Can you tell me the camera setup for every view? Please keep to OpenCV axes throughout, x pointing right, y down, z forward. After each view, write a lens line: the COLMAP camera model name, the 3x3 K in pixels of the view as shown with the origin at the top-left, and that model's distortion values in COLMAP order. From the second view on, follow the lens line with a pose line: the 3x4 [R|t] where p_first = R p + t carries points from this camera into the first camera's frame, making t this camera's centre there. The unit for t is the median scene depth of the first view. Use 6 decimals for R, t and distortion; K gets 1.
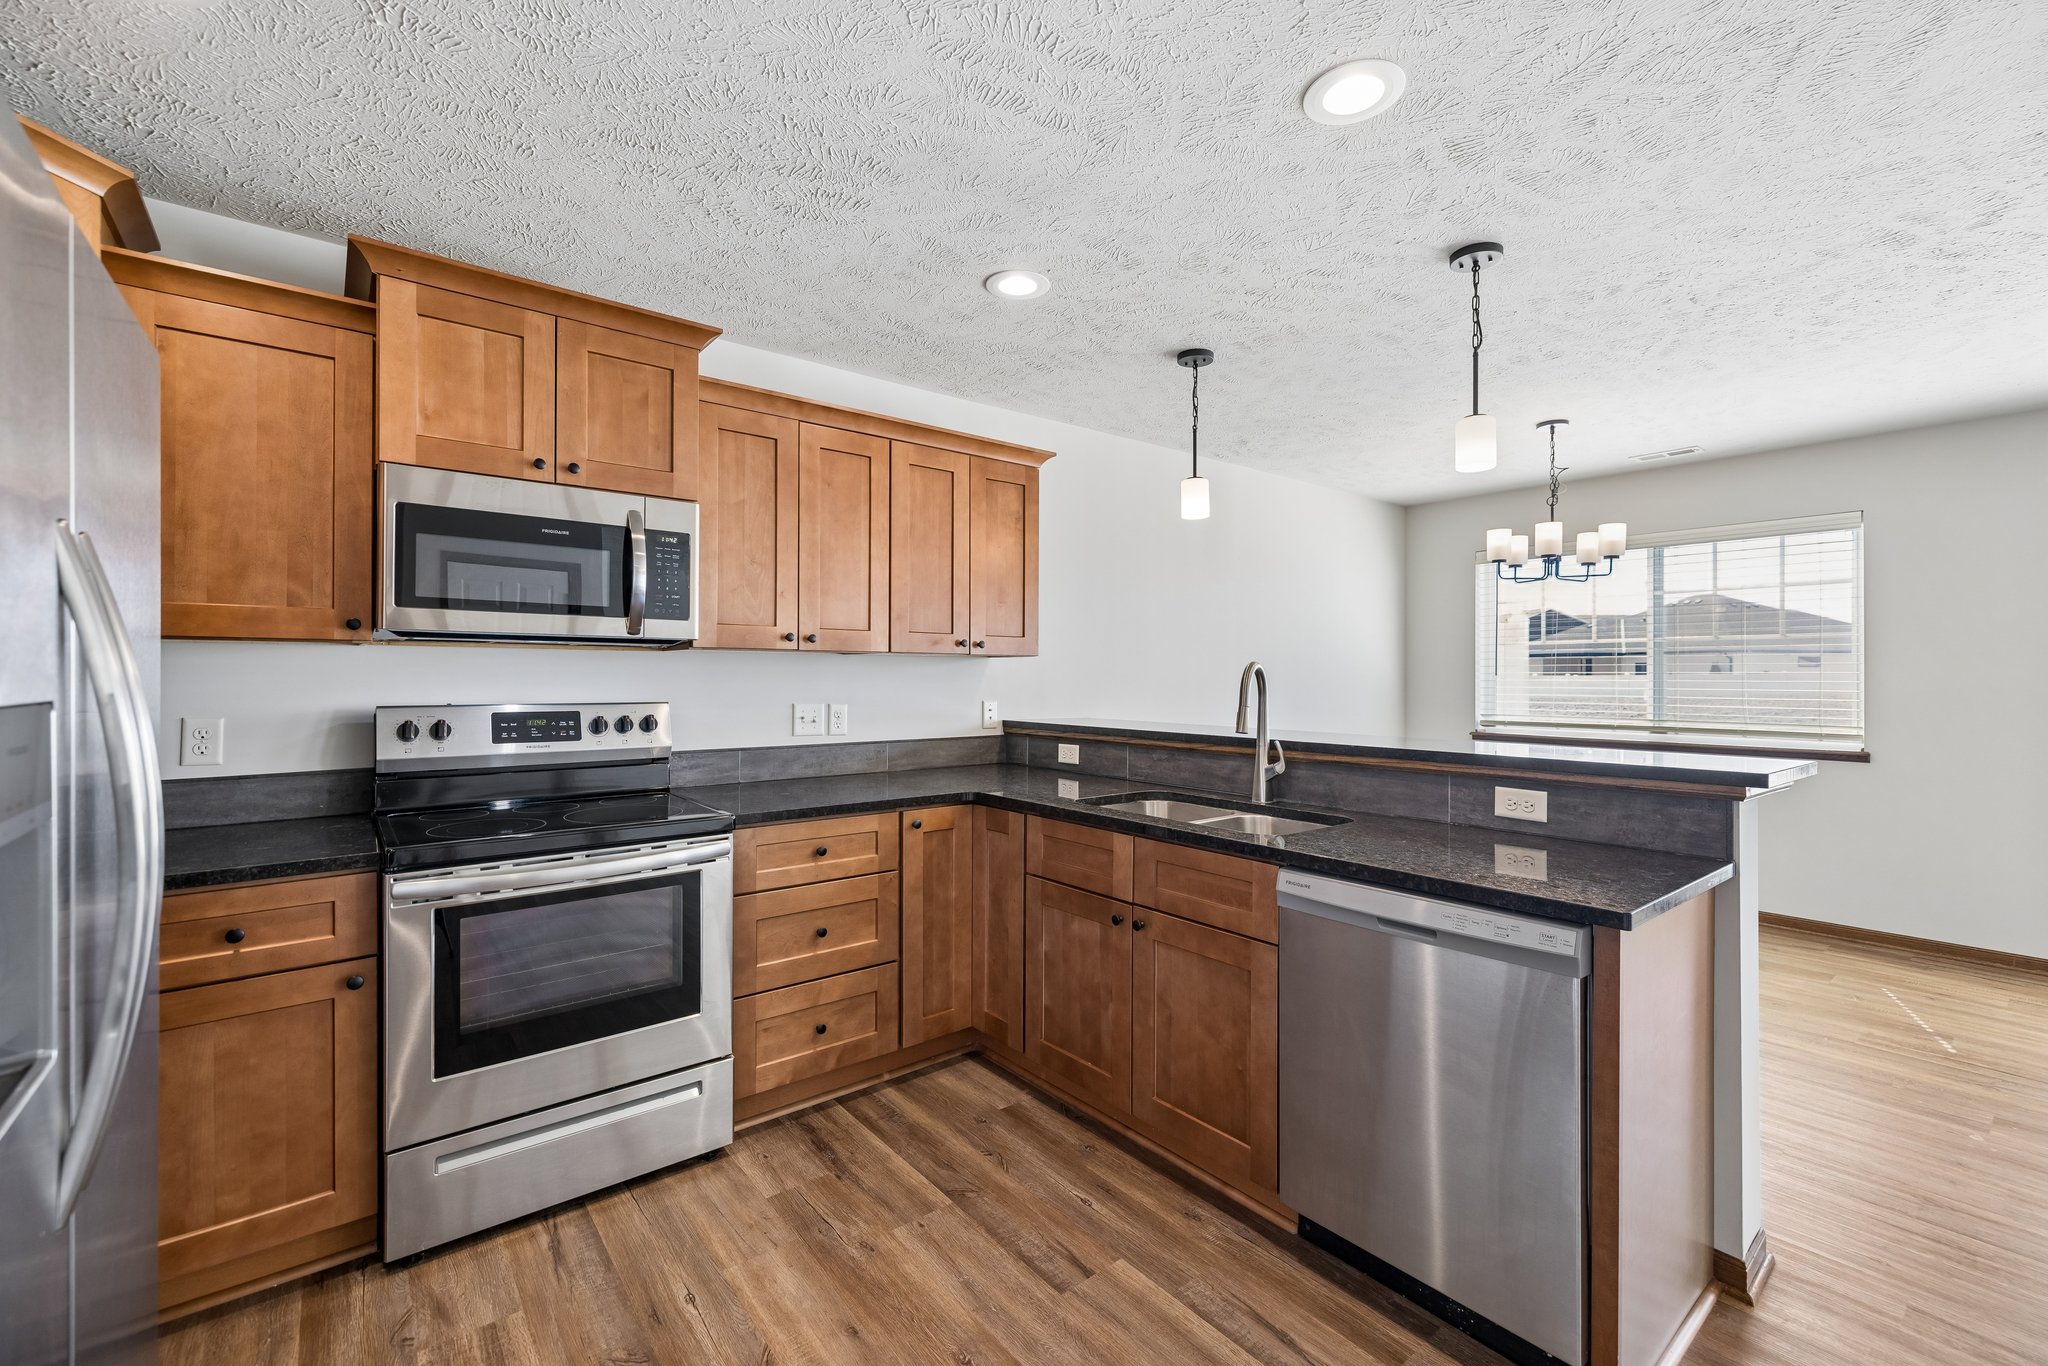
lens RADIAL K [[861.3, 0, 1019.9], [0, 861.3, 675.0], [0, 0, 1]] dist [0.003024, 0.000381]
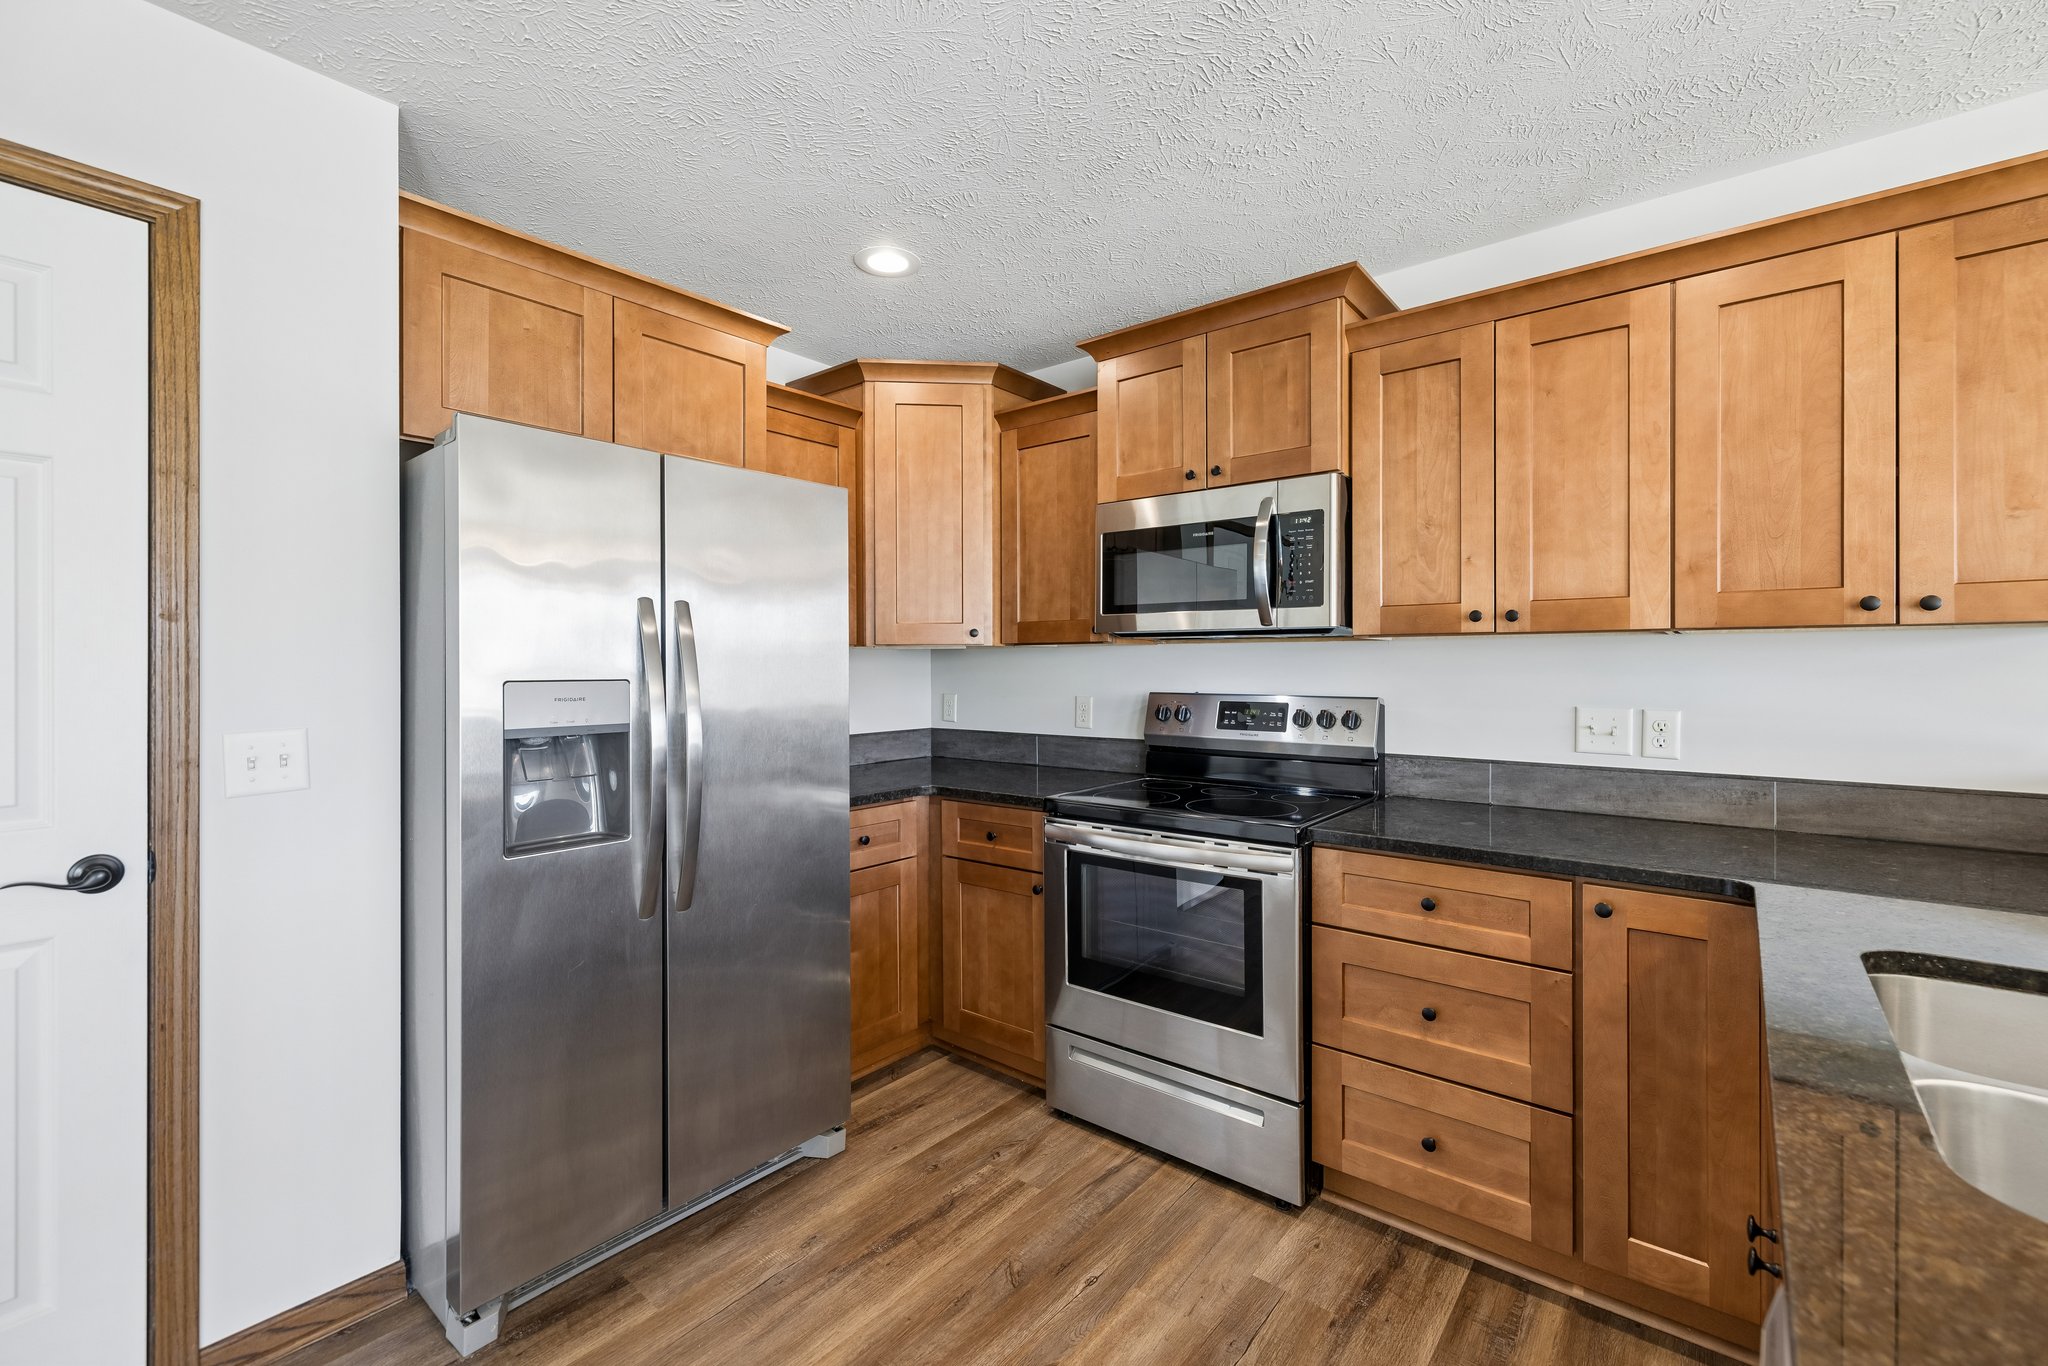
lens RADIAL K [[861.3, 0, 1024.5], [0, 861.3, 669.8], [0, 0, 1]] dist [0.003024, 0.000381]
pose [[0.210253, 0.000088, -0.977647, 0.450484], [0.001979, 0.999998, 0.000516, 0.002003], [0.977645, -0.002043, 0.210253, 0.539395]]
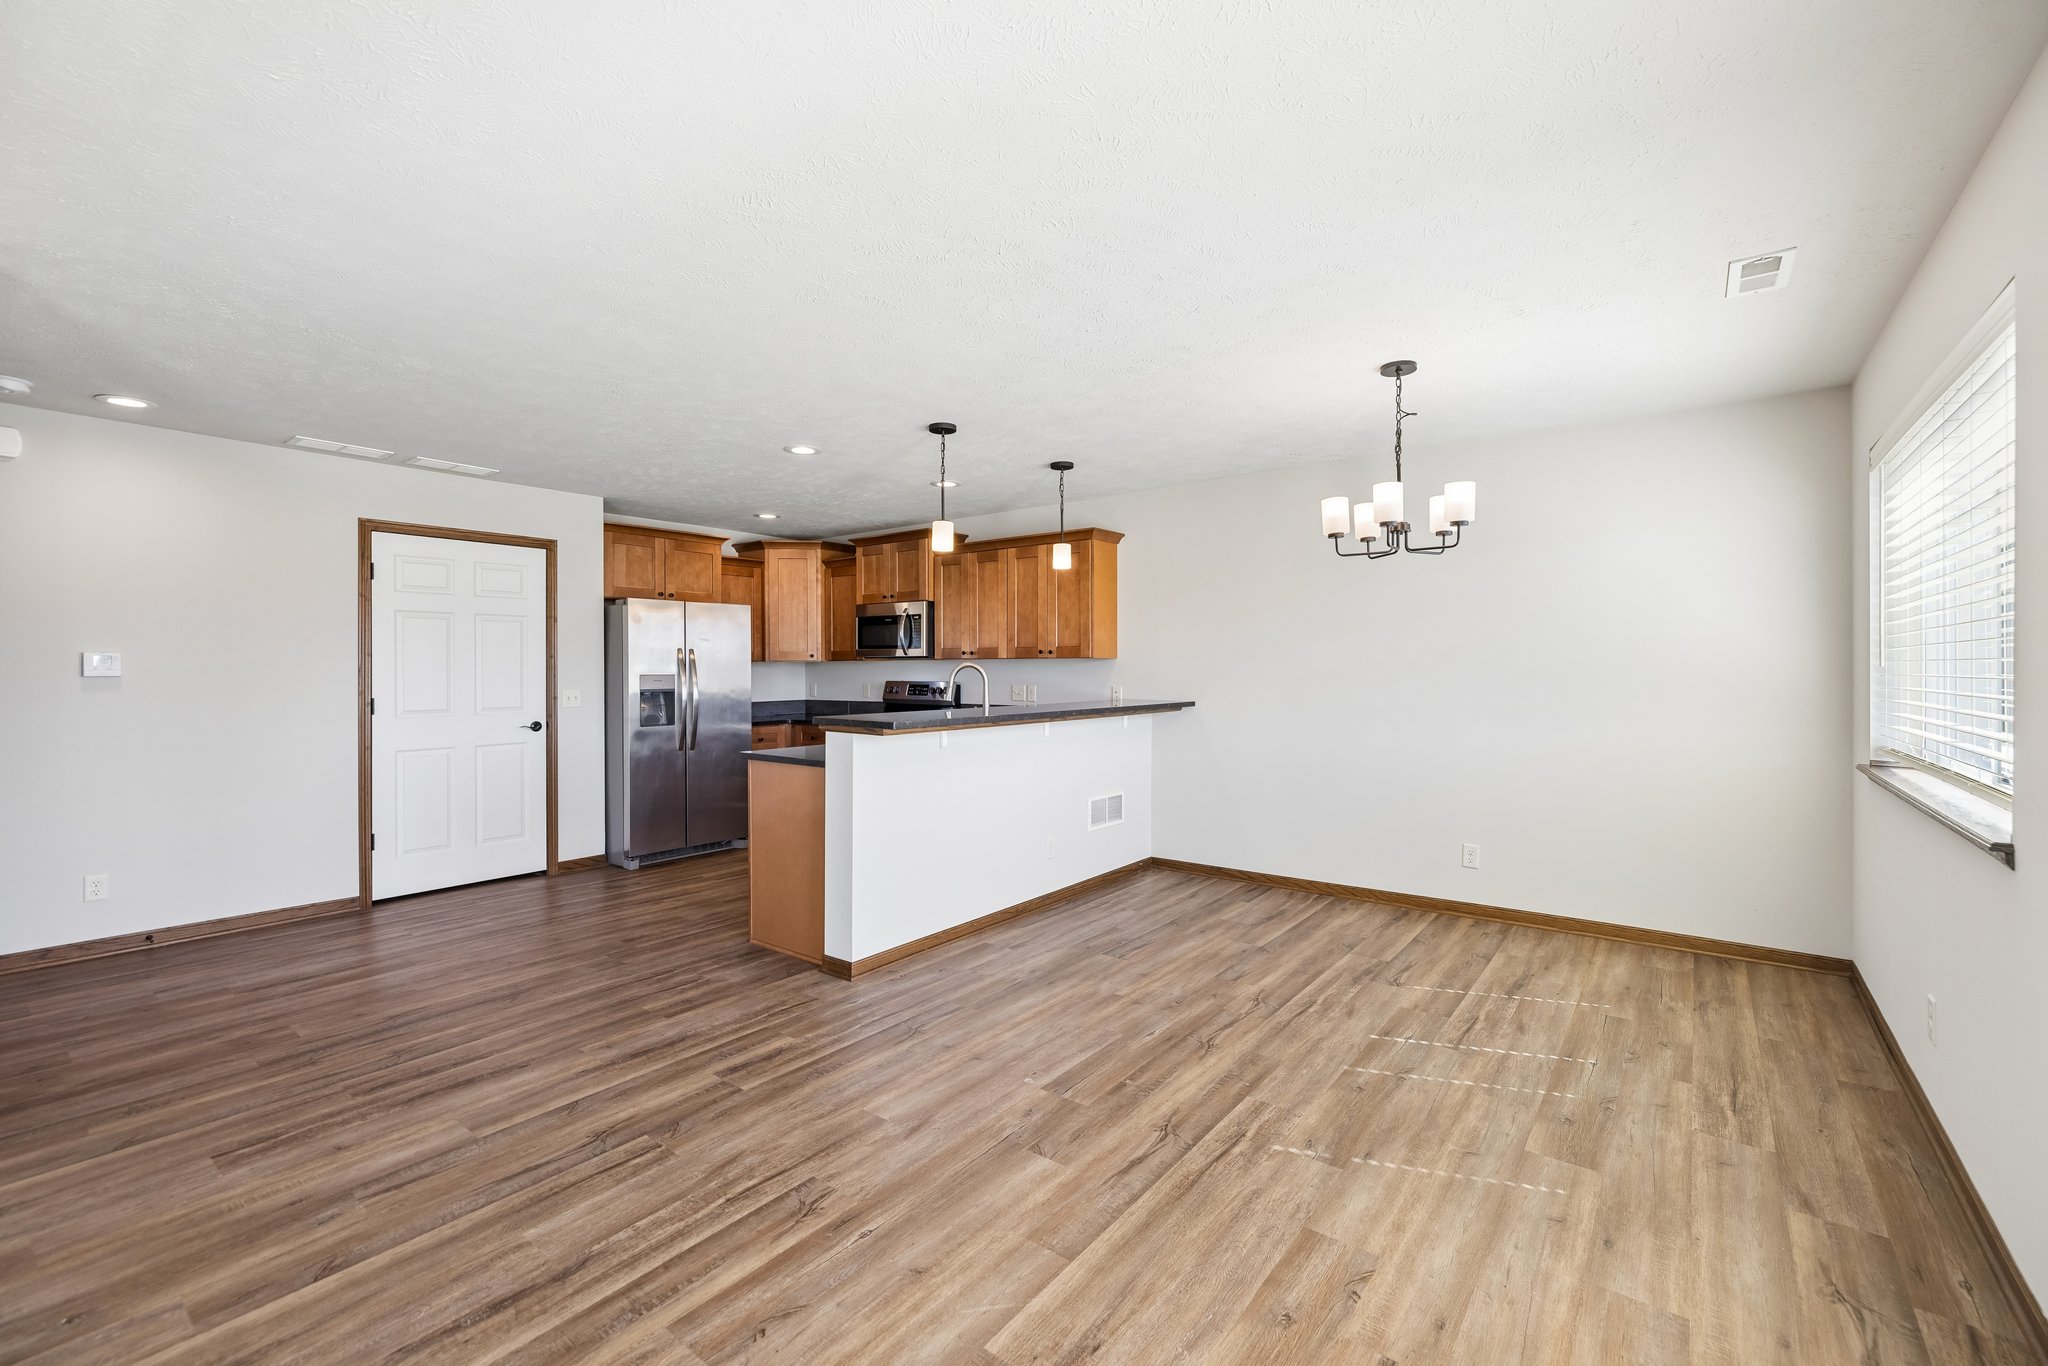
lens RADIAL K [[861.3, 0, 1025.1], [0, 861.3, 675.2], [0, 0, 1]] dist [0.003024, 0.000381]
pose [[0.232458, 0.003157, -0.972601, 2.245836], [0.003989, 0.999983, 0.004199, 0.005391], [0.972598, -0.004856, 0.232442, 0.754794]]
